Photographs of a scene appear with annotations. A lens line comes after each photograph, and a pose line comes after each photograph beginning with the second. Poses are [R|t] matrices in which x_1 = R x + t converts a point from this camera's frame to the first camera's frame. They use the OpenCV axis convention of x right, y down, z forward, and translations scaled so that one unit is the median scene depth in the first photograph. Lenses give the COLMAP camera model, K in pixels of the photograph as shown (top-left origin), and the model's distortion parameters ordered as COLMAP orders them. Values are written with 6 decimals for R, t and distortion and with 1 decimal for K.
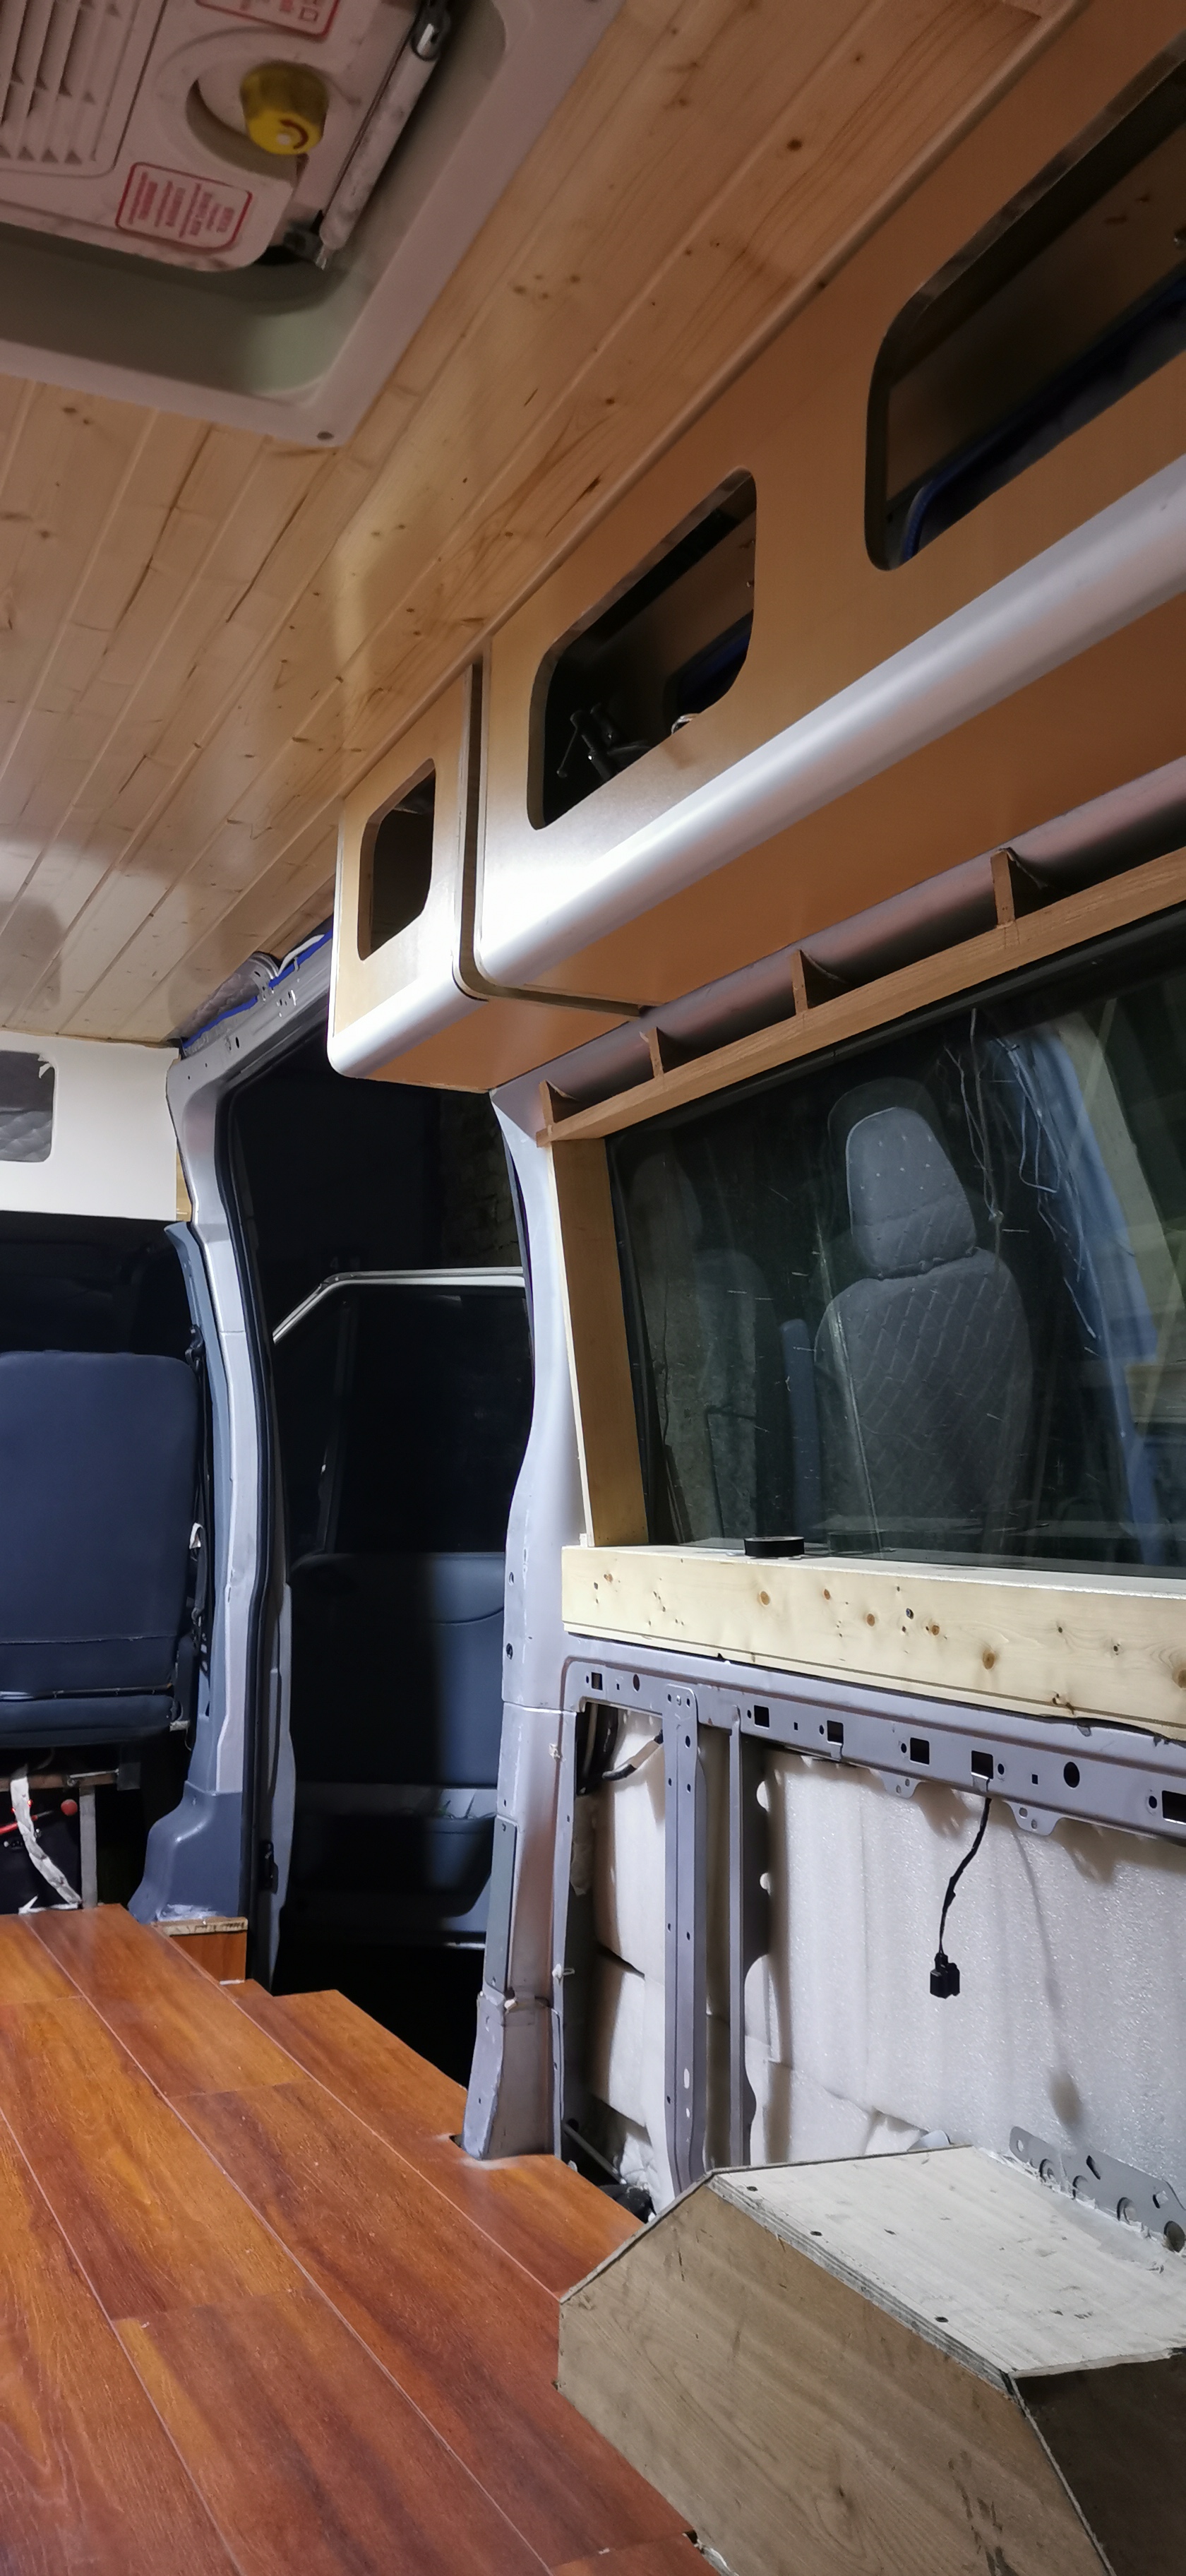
lens RADIAL K [[1960.8, 0, 591.9], [0, 1960.8, 1296.8], [0, 0, 1]] dist [0.049667, -0.003951]
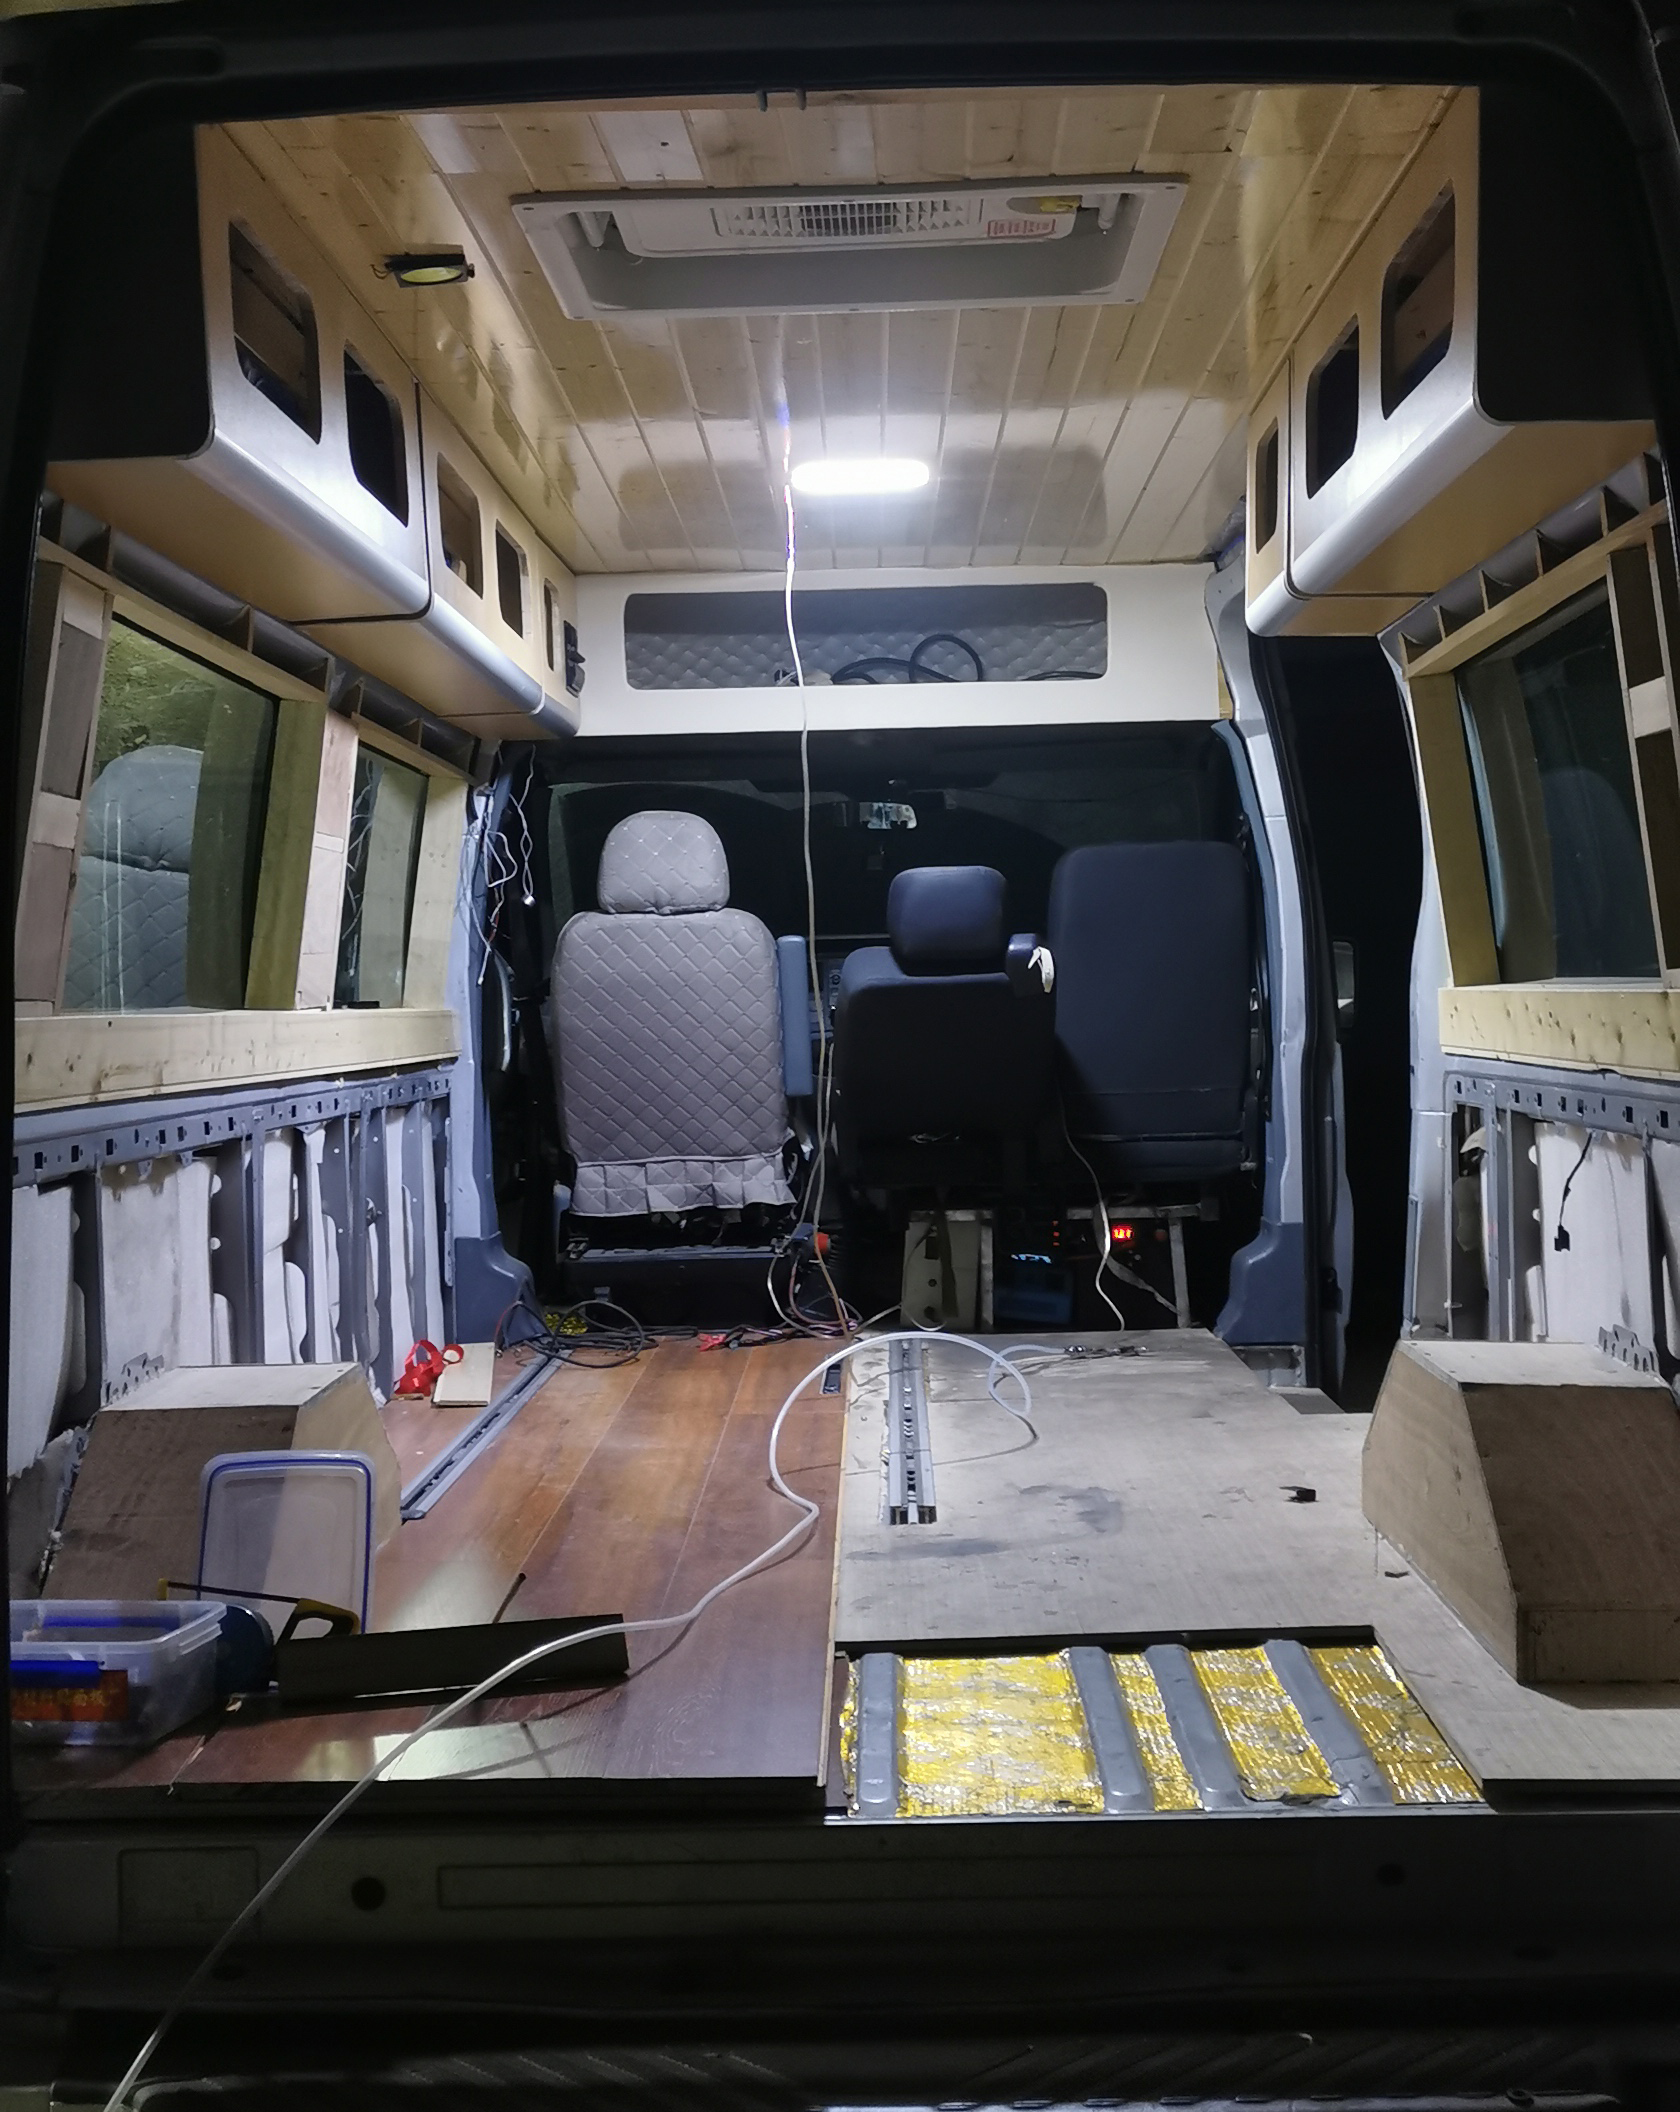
lens RADIAL K [[2742.7, 0, 839.7], [0, 2742.7, 1003.5], [0, 0, 1]] dist [0.078629, 0.001488]
pose [[0.903332, -0.026244, -0.428138, 0.404481], [0.071882, 0.993274, 0.090779, -0.056299], [0.422875, -0.112779, 0.899143, -0.802493]]
